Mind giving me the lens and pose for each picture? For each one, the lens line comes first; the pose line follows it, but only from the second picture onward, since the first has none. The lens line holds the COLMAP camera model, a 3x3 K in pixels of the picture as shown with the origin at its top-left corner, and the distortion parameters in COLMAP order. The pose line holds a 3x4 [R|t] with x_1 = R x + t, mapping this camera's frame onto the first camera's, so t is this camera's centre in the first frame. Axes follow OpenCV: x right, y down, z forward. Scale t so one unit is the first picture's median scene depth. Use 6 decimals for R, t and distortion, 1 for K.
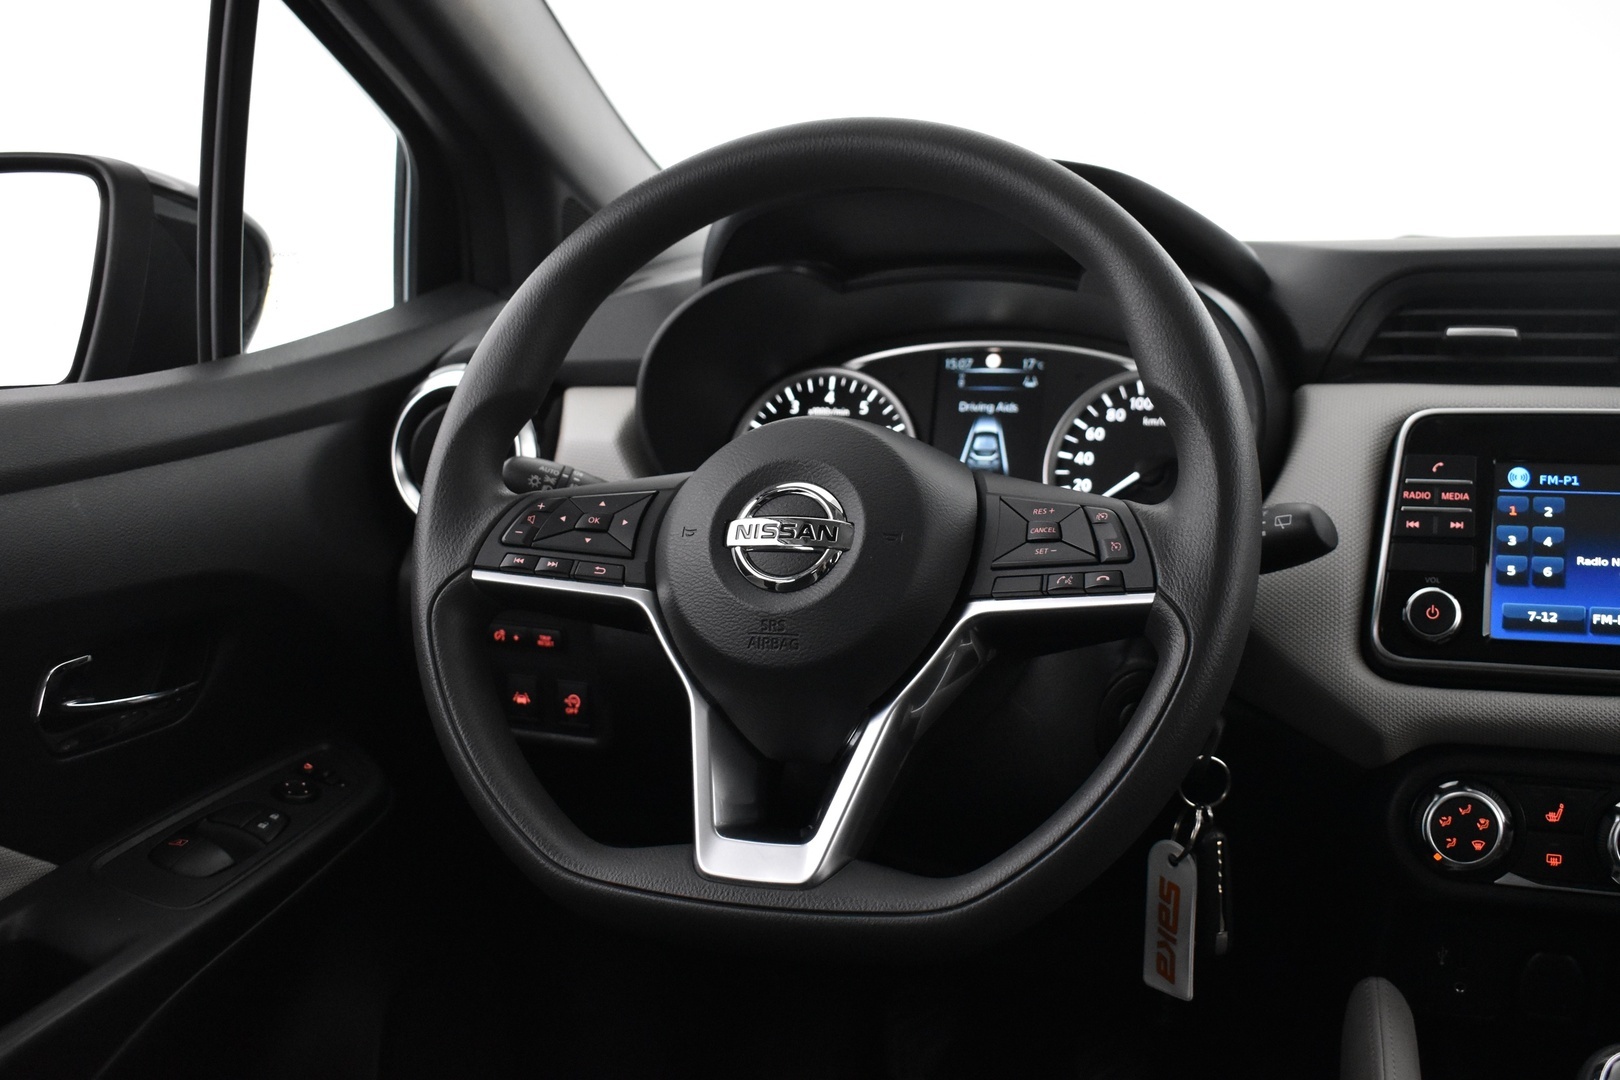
lens RADIAL K [[1746.3, 0, 811.4], [0, 1746.3, 513.4], [0, 0, 1]] dist [-0.084410, 0.010106]
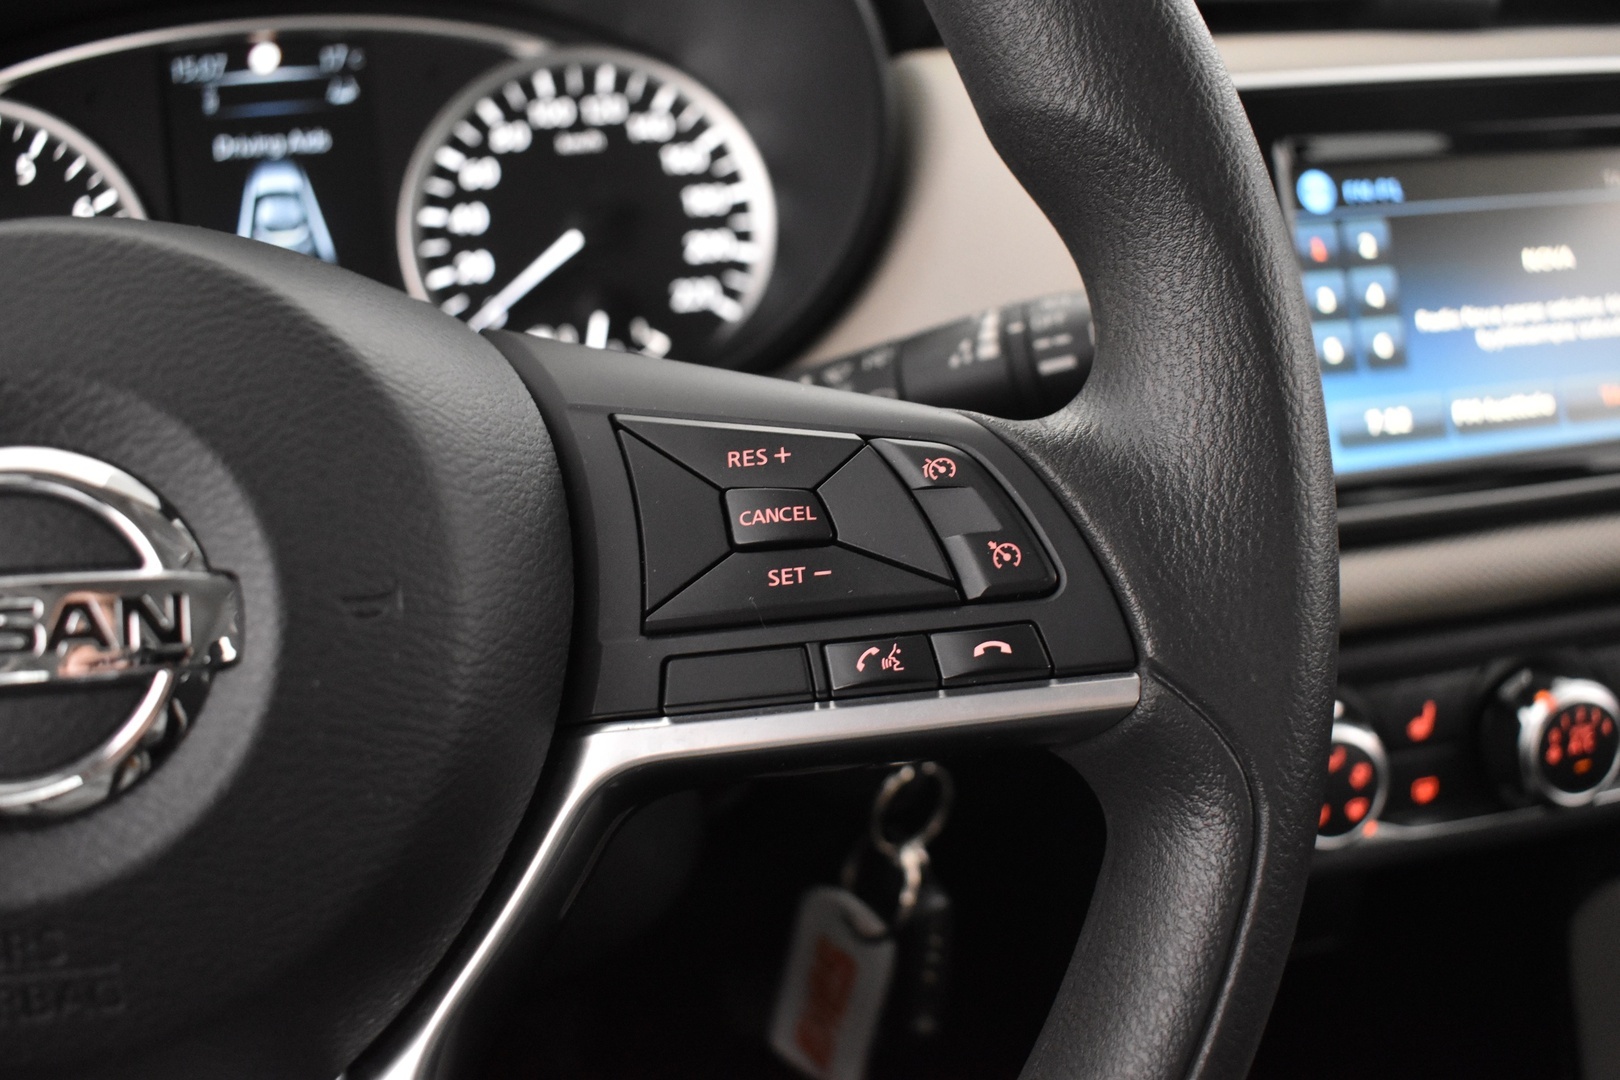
lens RADIAL K [[1370.6, 0, 810.8], [0, 1370.6, 507.6], [0, 0, 1]] dist [-0.061912, -0.009457]
pose [[0.835880, -0.220473, 0.502689, 0.004295], [0.101920, 0.962205, 0.252536, -0.051746], [-0.539367, -0.159855, 0.826758, 0.680012]]
